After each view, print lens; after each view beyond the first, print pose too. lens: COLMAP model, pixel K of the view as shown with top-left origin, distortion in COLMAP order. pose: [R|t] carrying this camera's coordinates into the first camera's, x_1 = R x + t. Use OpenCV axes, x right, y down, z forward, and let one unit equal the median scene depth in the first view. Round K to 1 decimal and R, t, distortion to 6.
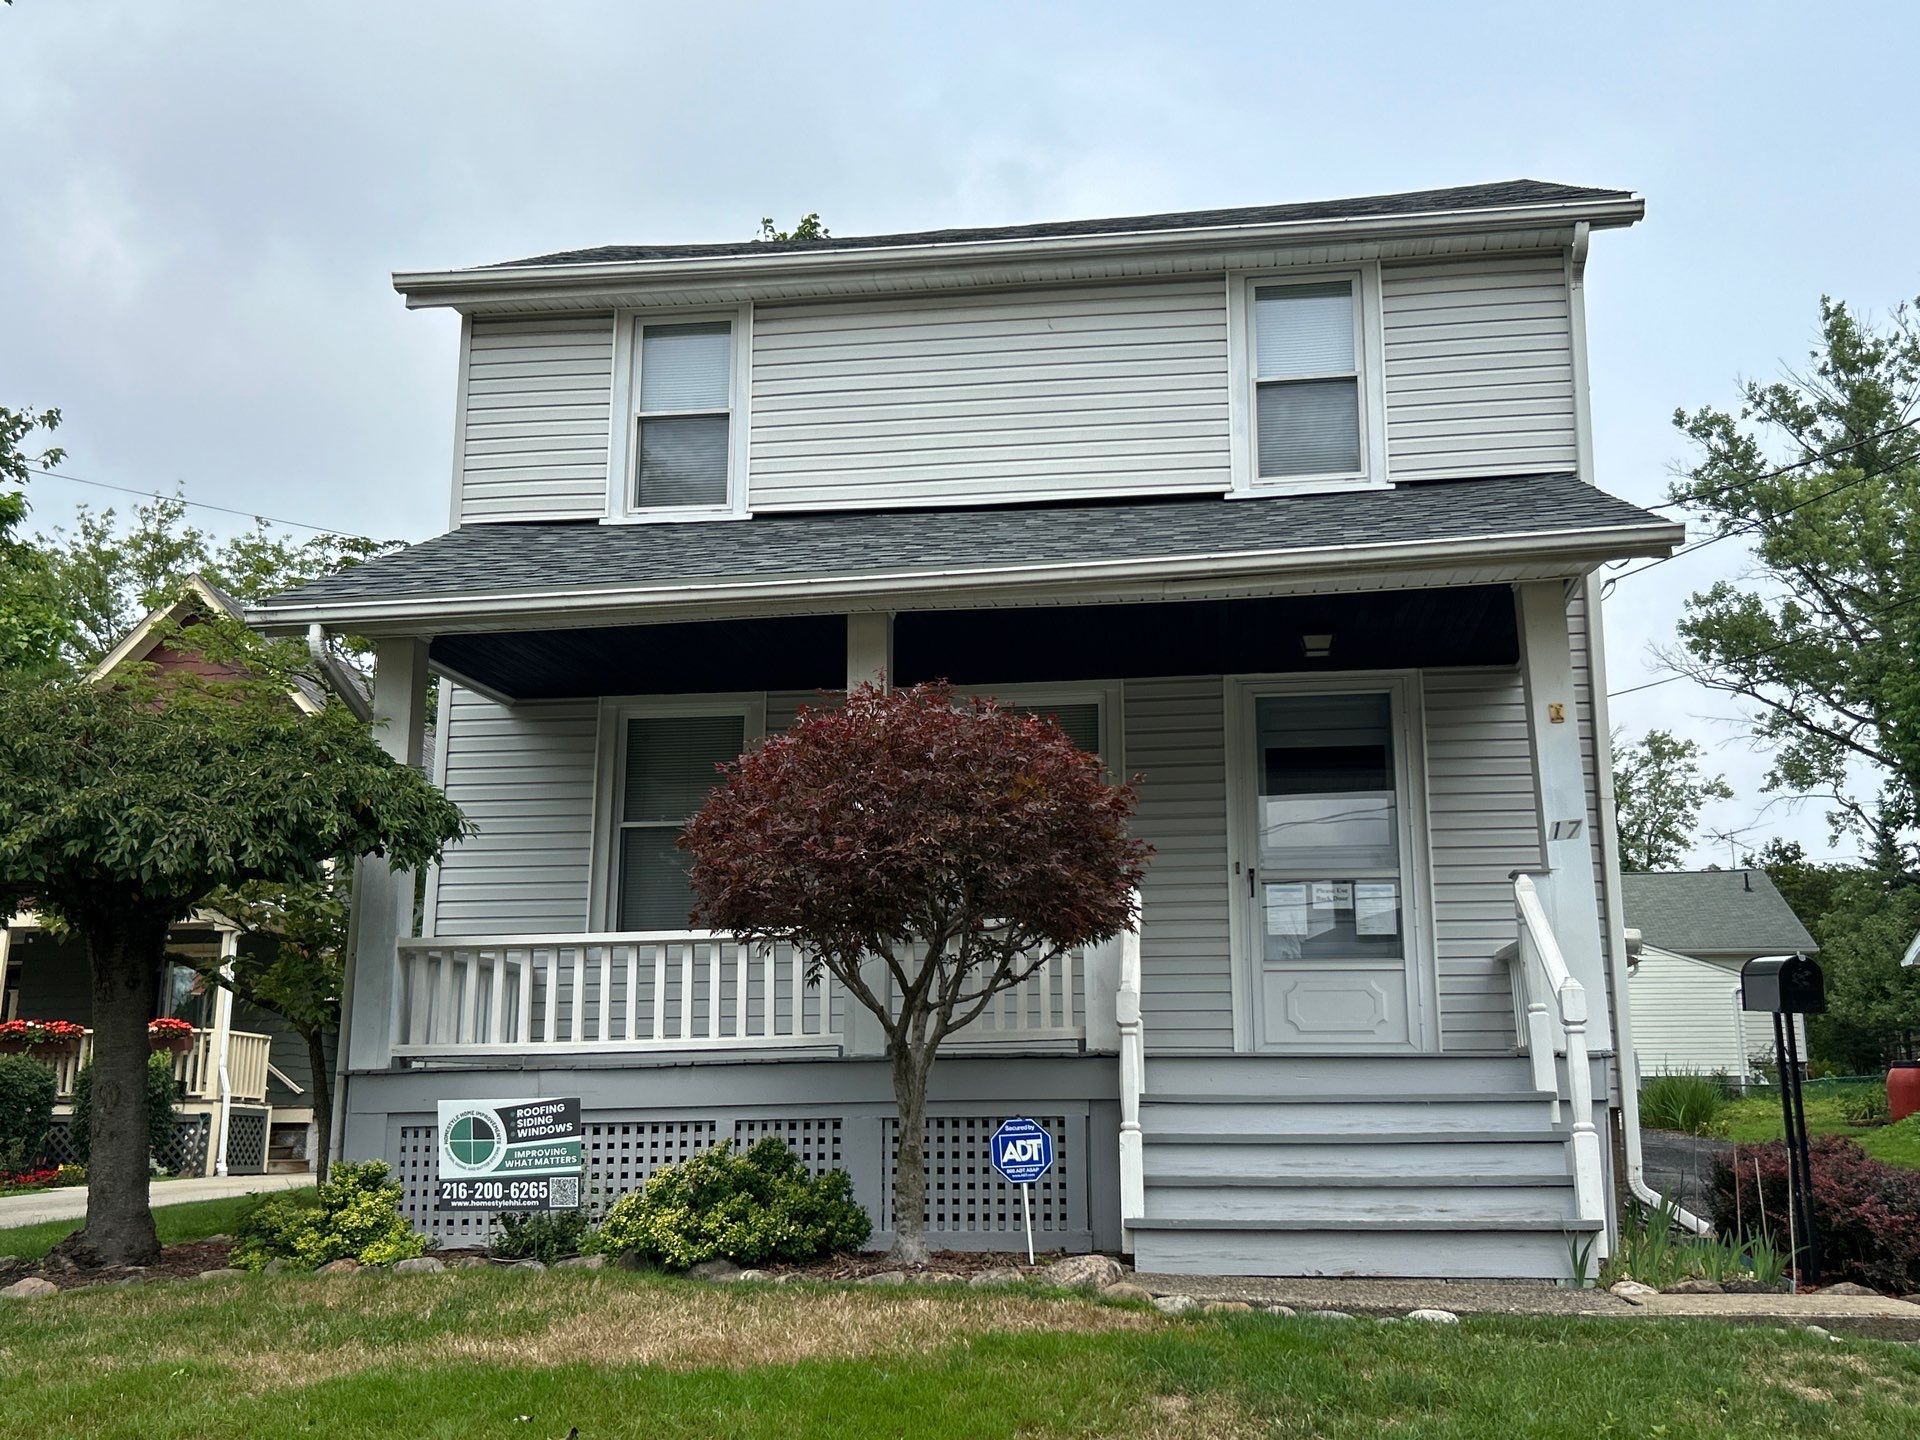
lens RADIAL K [[2138.8, 0, 960.0], [0, 2138.8, 720.0], [0, 0, 1]] dist [0.123481, -0.027775]
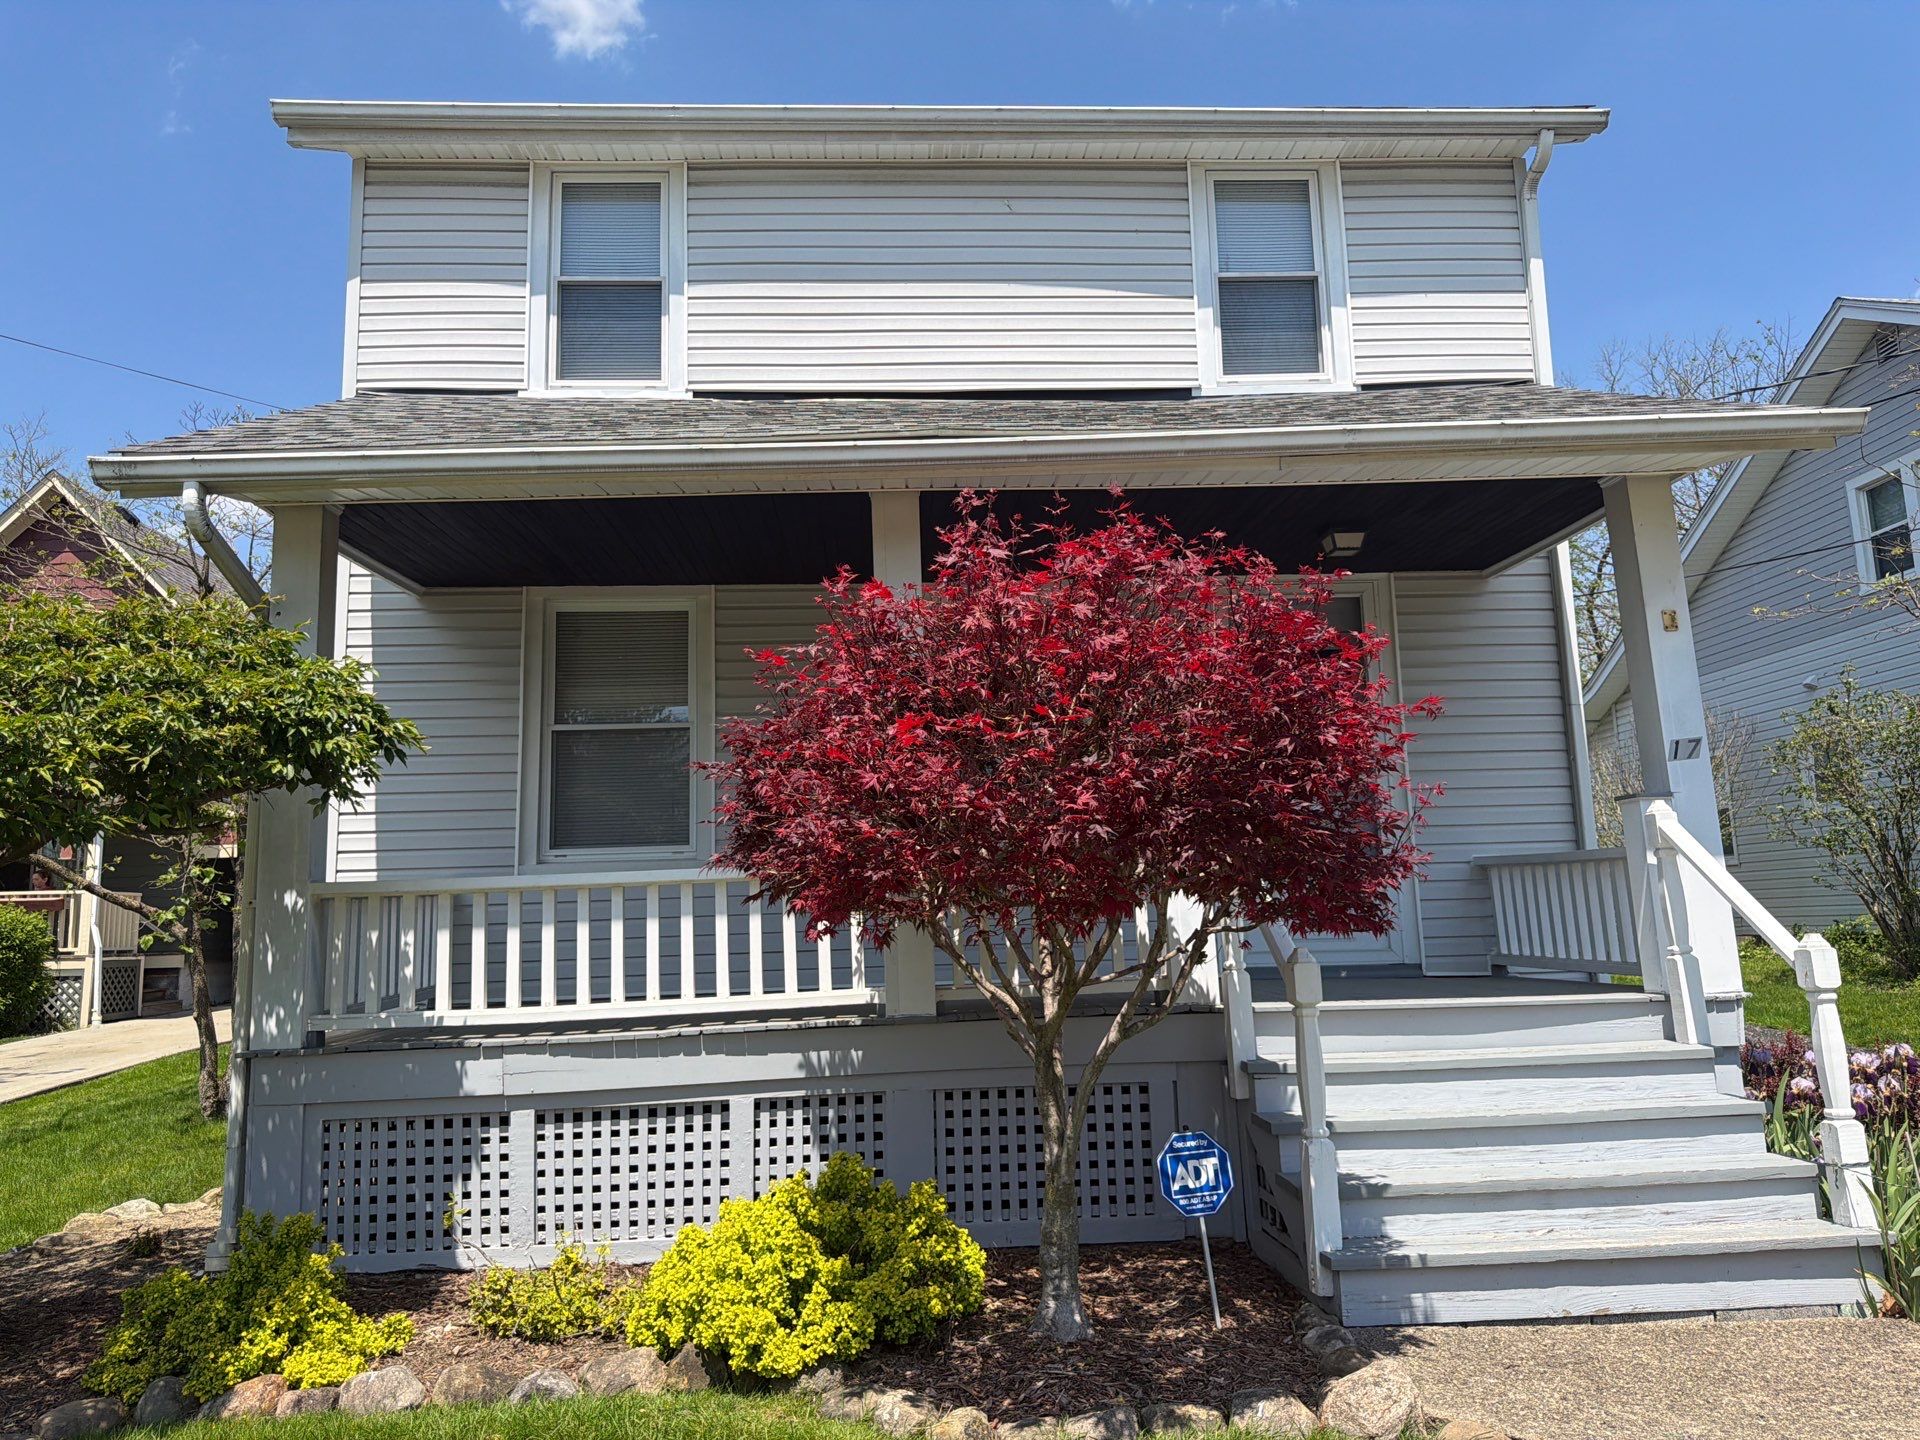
lens RADIAL K [[1458.1, 0, 960.0], [0, 1458.1, 720.0], [0, 0, 1]] dist [0.035208, -0.001269]
pose [[0.979750, 0.001269, 0.200222, -0.109505], [-0.014940, 0.997656, 0.066784, 0.001567], [-0.199668, -0.068423, 0.977472, 0.347274]]
